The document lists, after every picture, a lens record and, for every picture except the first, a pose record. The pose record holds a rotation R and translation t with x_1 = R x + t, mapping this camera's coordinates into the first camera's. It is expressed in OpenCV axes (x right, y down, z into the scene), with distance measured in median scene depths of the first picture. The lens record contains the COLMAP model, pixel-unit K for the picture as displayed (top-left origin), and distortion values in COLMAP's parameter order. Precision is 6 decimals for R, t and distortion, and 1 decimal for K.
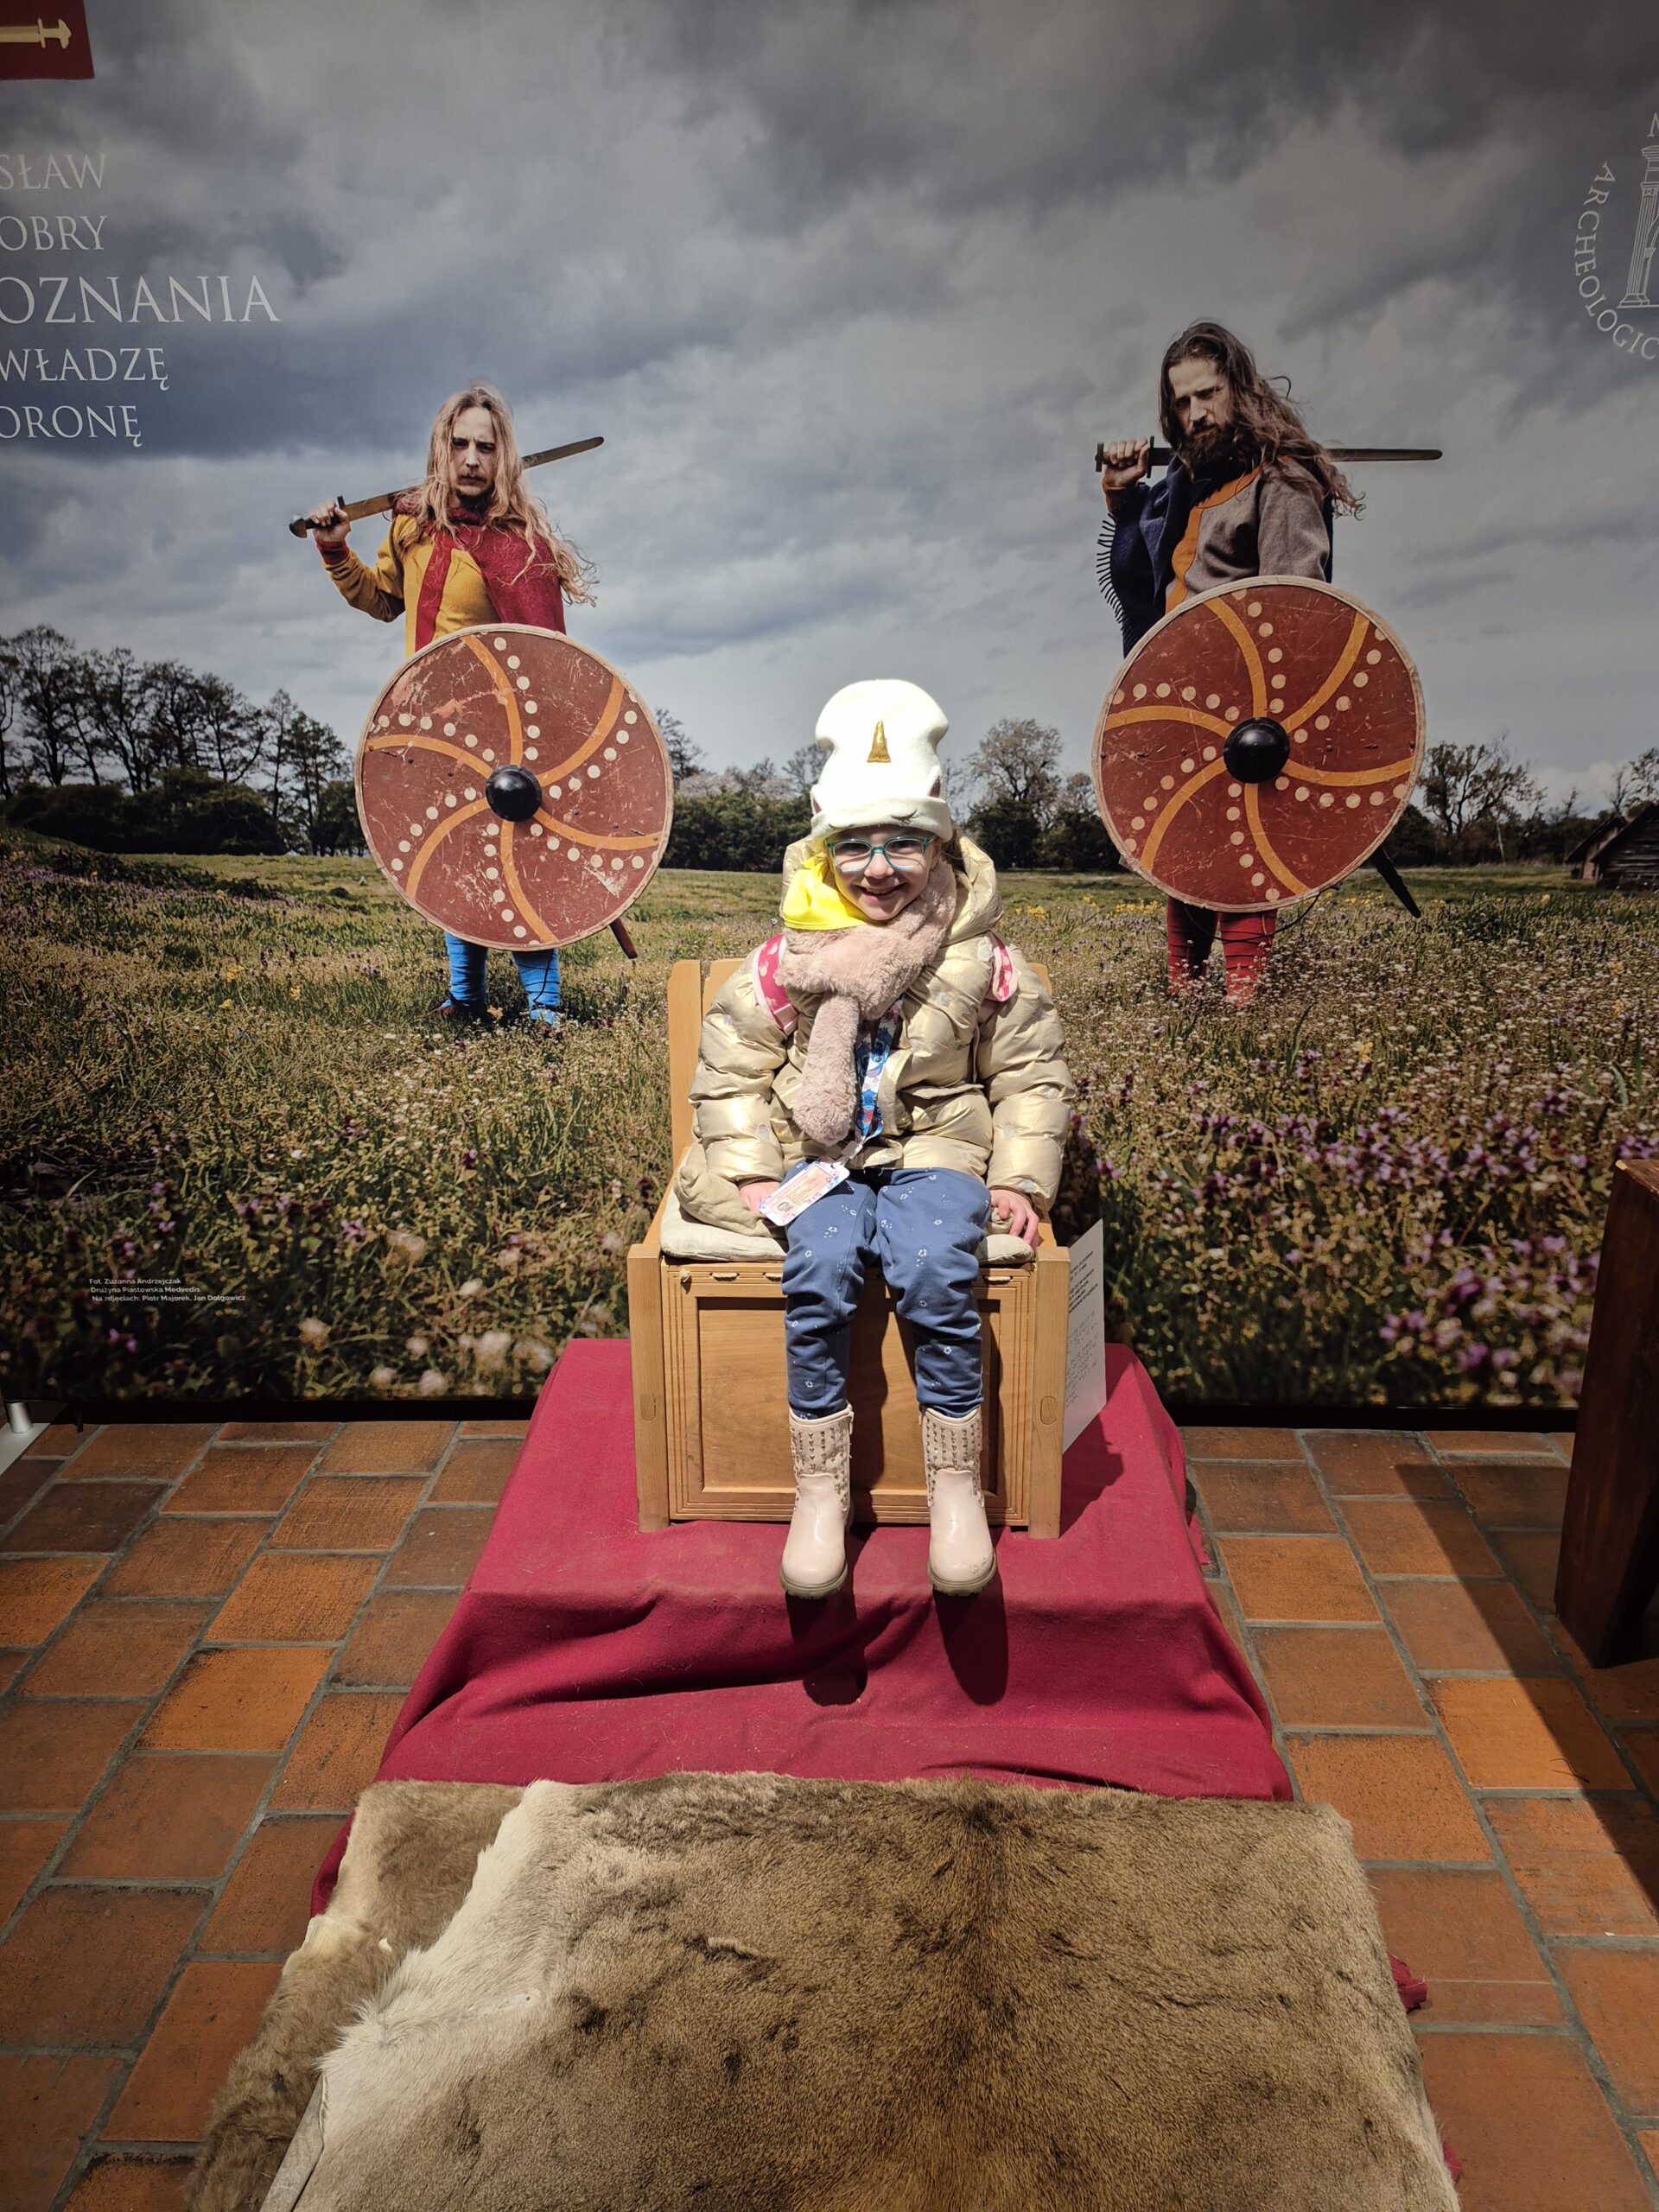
lens RADIAL K [[1594.0, 0, 842.0], [0, 1594.0, 1112.8], [0, 0, 1]] dist [0.104558, -0.164209]
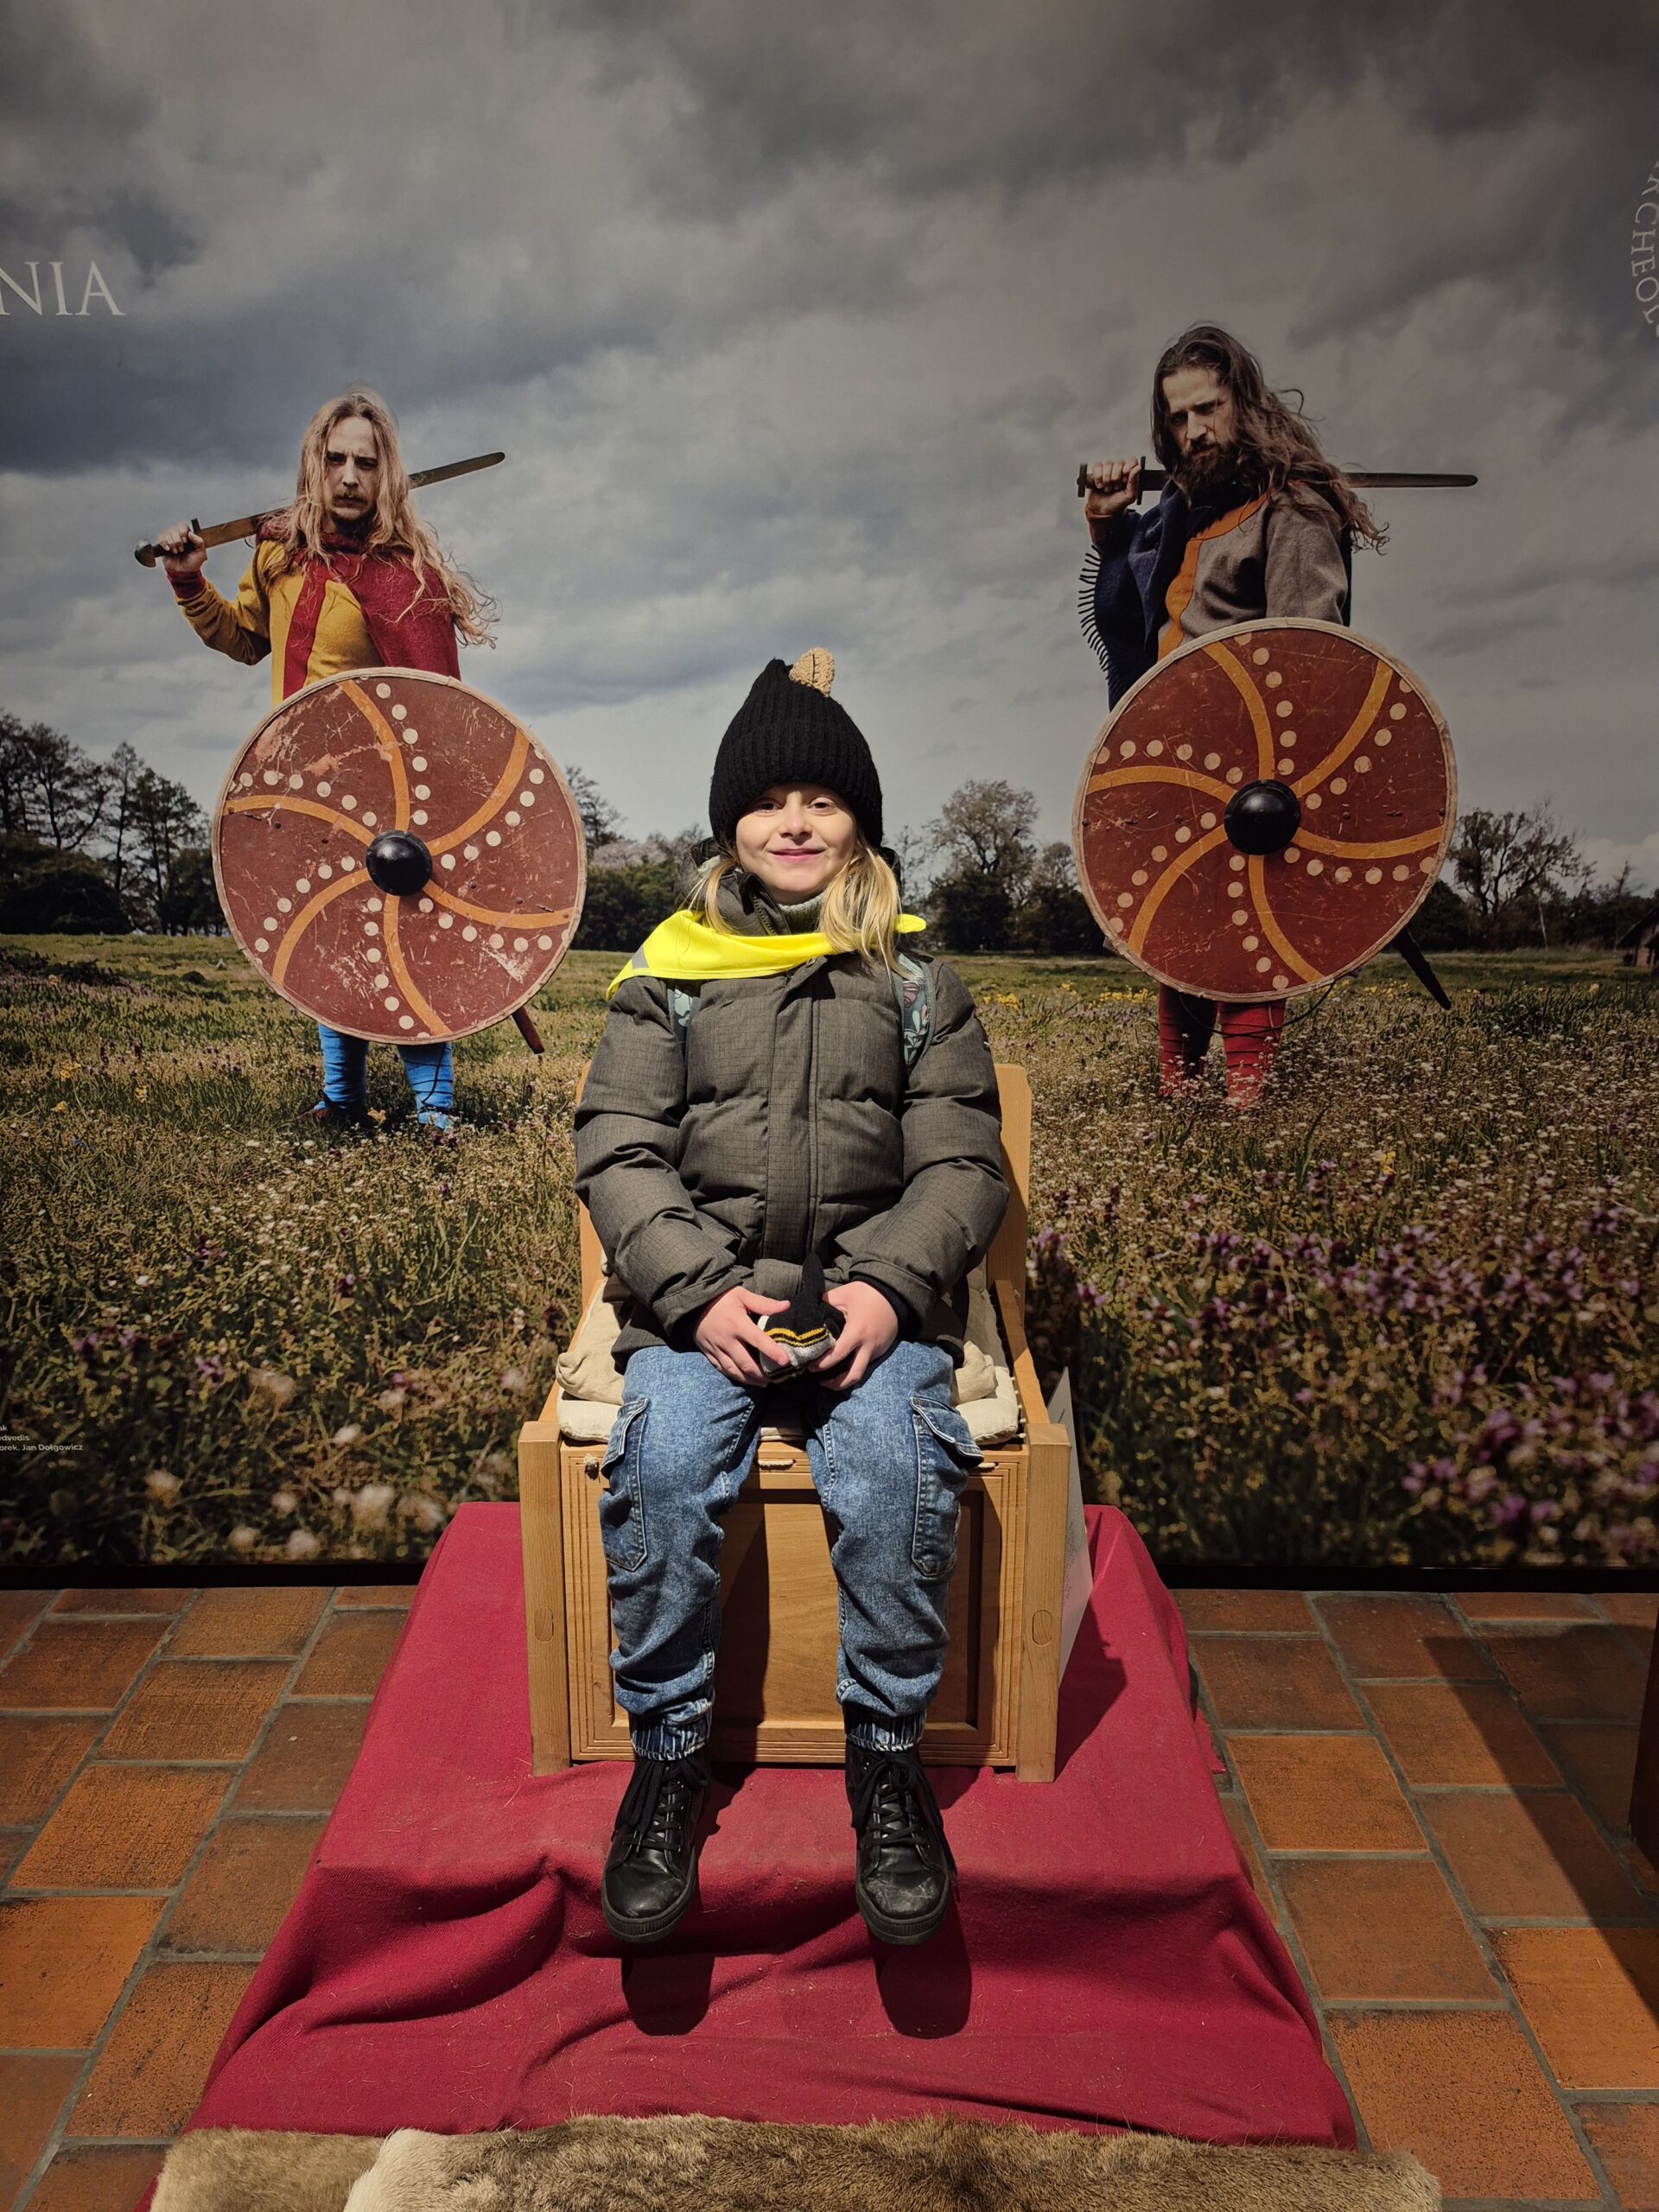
lens RADIAL K [[1535.4, 0, 805.7], [0, 1535.4, 1088.6], [0, 0, 1]] dist [0.095008, -0.147765]
pose [[0.999767, -0.000090, 0.021608, -0.005597], [0.000985, 0.999141, -0.041440, -0.044648], [-0.021586, 0.041451, 0.998907, 0.177322]]
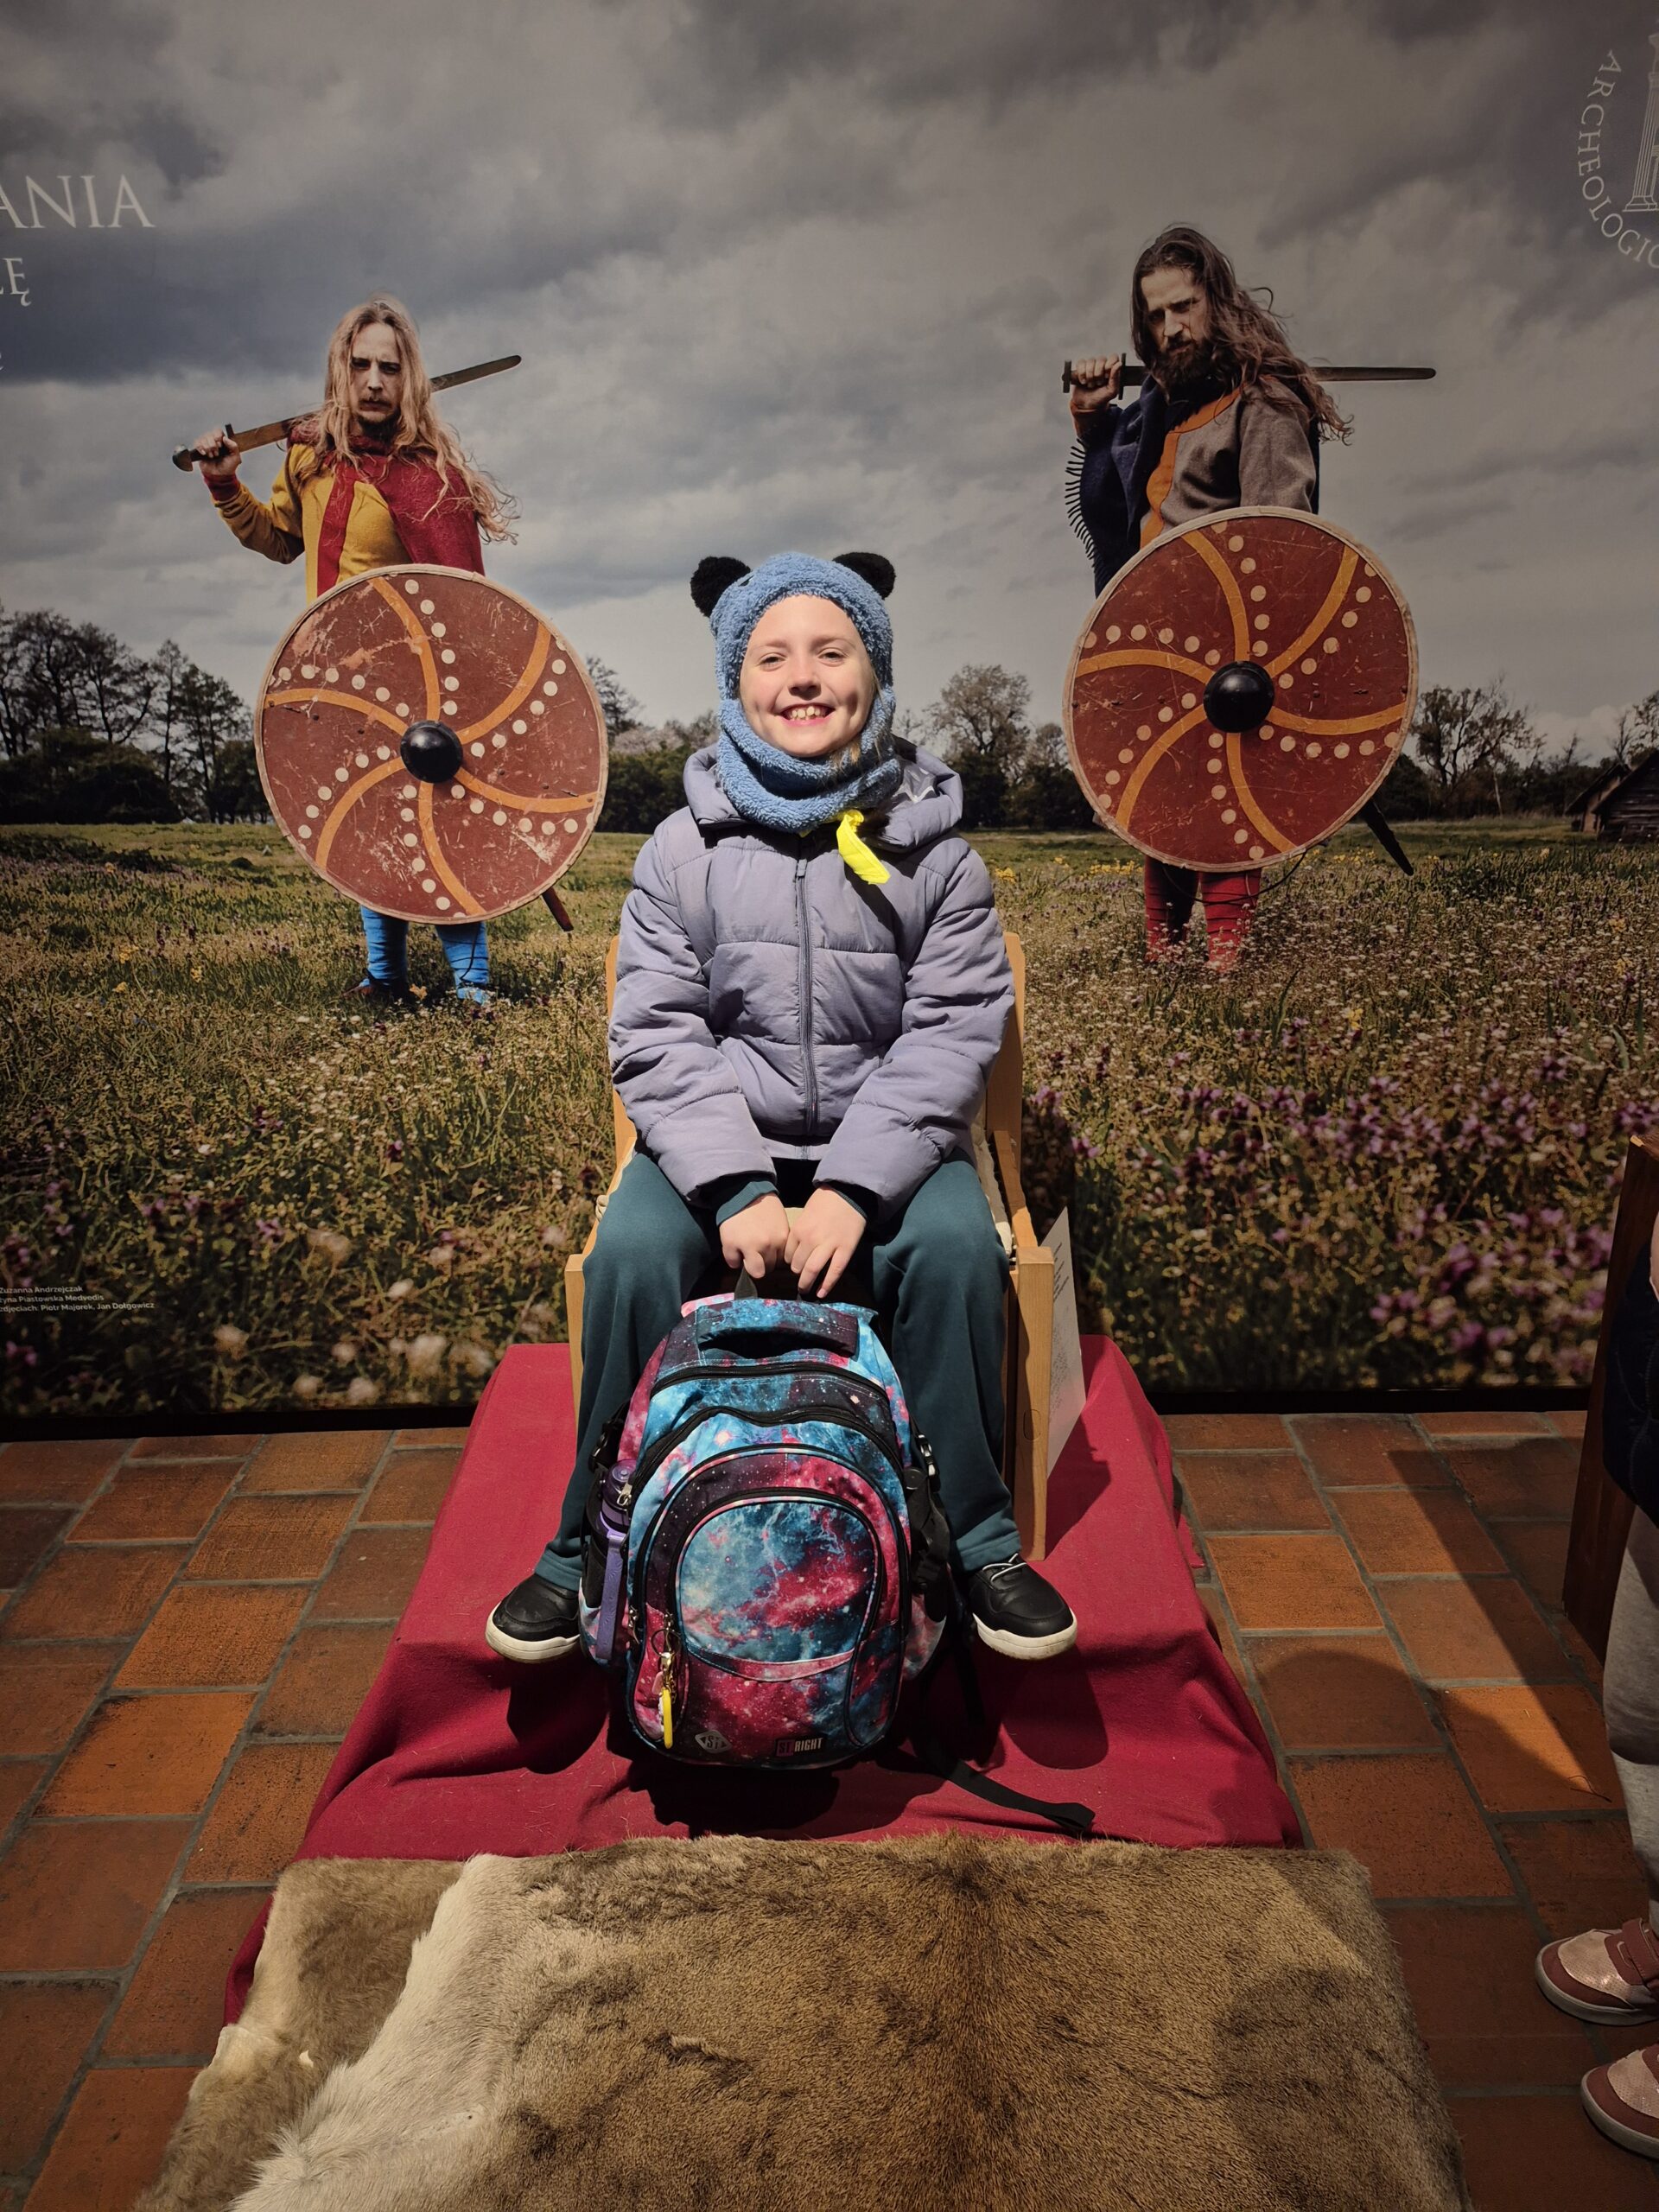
lens RADIAL K [[1573.3, 0, 851.5], [0, 1573.3, 1094.6], [0, 0, 1]] dist [0.096147, -0.156911]
pose [[0.999167, -0.019326, 0.035934, -0.002630], [0.018482, 0.999549, 0.023673, -0.021652], [-0.036375, -0.022989, 0.999074, 0.087666]]
